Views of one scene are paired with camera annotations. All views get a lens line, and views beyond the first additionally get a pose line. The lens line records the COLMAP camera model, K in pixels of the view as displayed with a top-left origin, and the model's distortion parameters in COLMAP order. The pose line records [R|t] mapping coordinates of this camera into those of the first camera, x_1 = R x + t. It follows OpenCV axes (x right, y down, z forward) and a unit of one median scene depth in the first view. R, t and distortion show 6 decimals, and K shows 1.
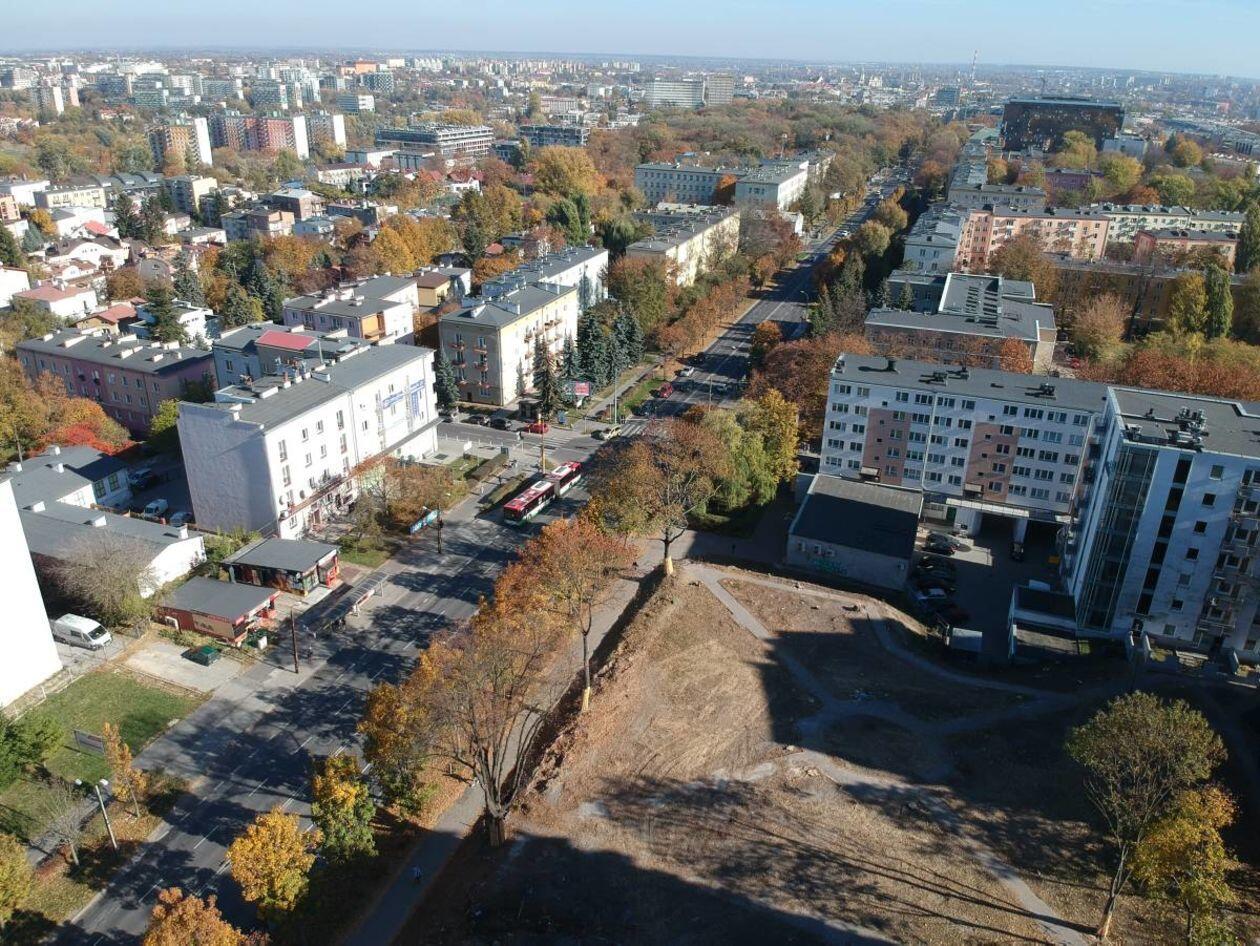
lens RADIAL K [[917.4, 0, 657.5], [0, 917.4, 472.8], [0, 0, 1]] dist [0.091251, -0.168779]
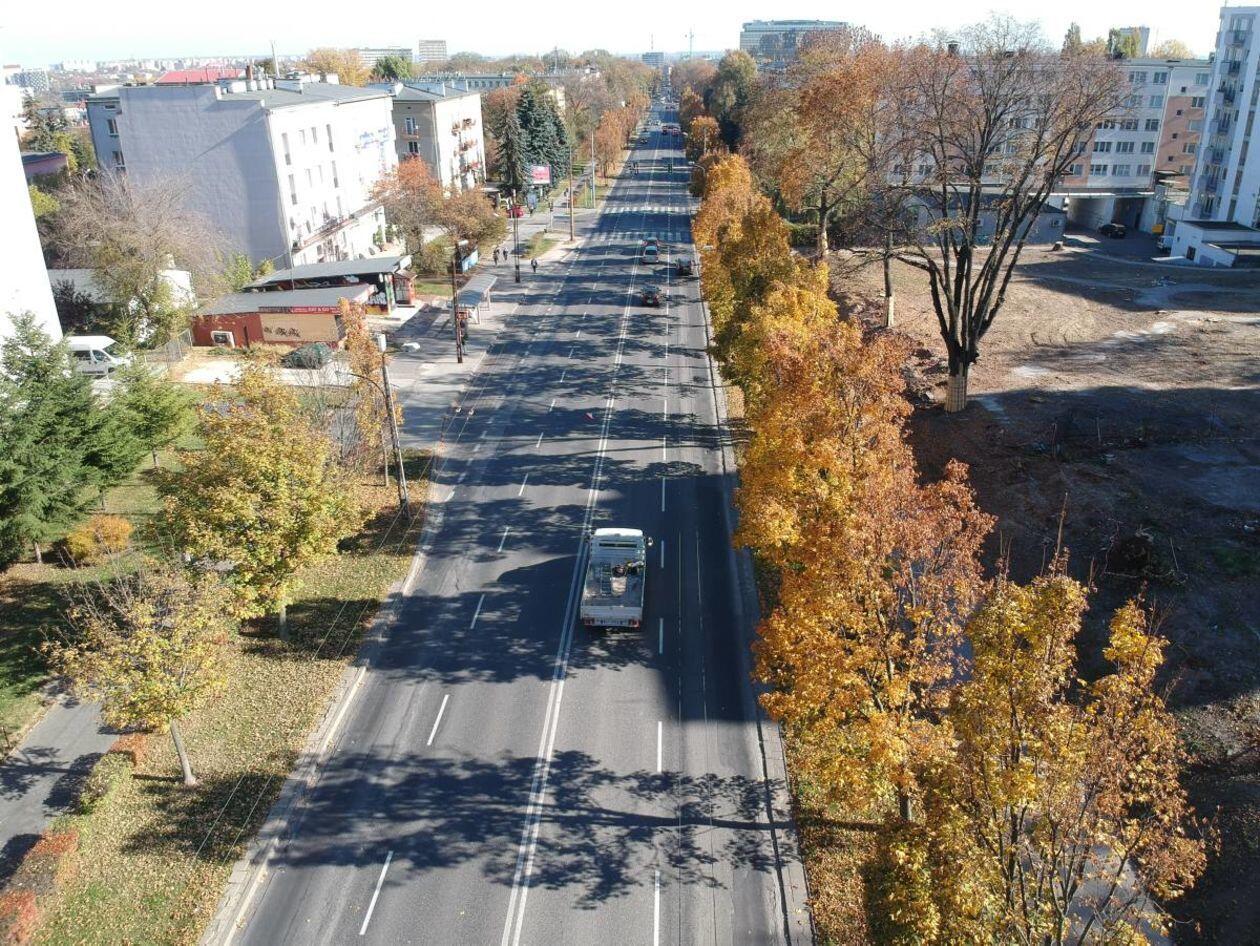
lens RADIAL K [[917.4, 0, 657.5], [0, 917.4, 472.8], [0, 0, 1]] dist [0.091251, -0.168779]
pose [[0.950564, -0.157937, 0.267365, -0.330318], [0.156698, 0.987301, 0.026108, 0.224450], [-0.268093, 0.017078, 0.963242, 0.222793]]
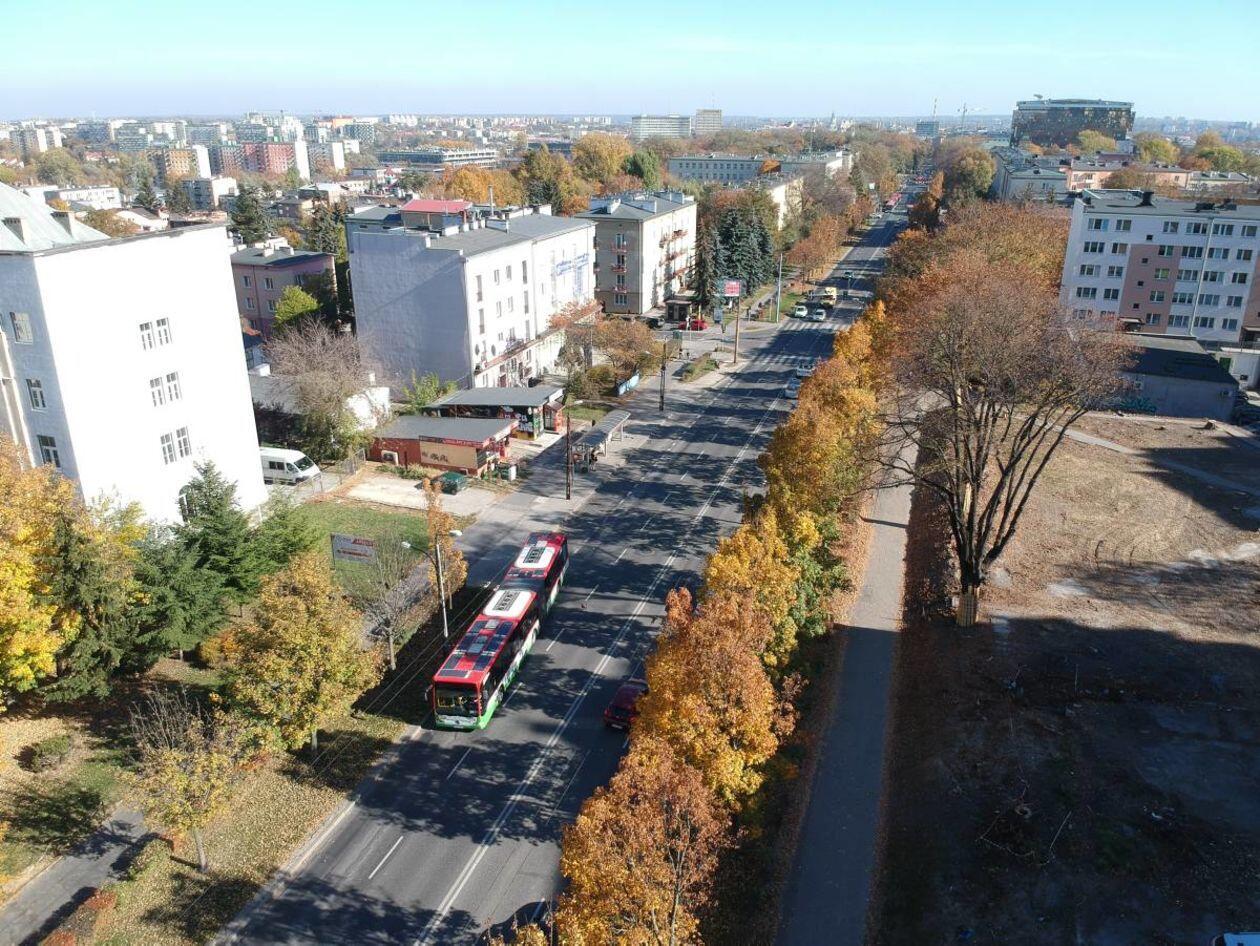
lens RADIAL K [[917.4, 0, 657.5], [0, 917.4, 472.8], [0, 0, 1]] dist [0.091251, -0.168779]
pose [[0.999051, -0.033648, 0.027667, -0.246997], [0.035145, 0.997838, -0.055533, 0.178026], [-0.025739, 0.056452, 0.998073, 0.153862]]
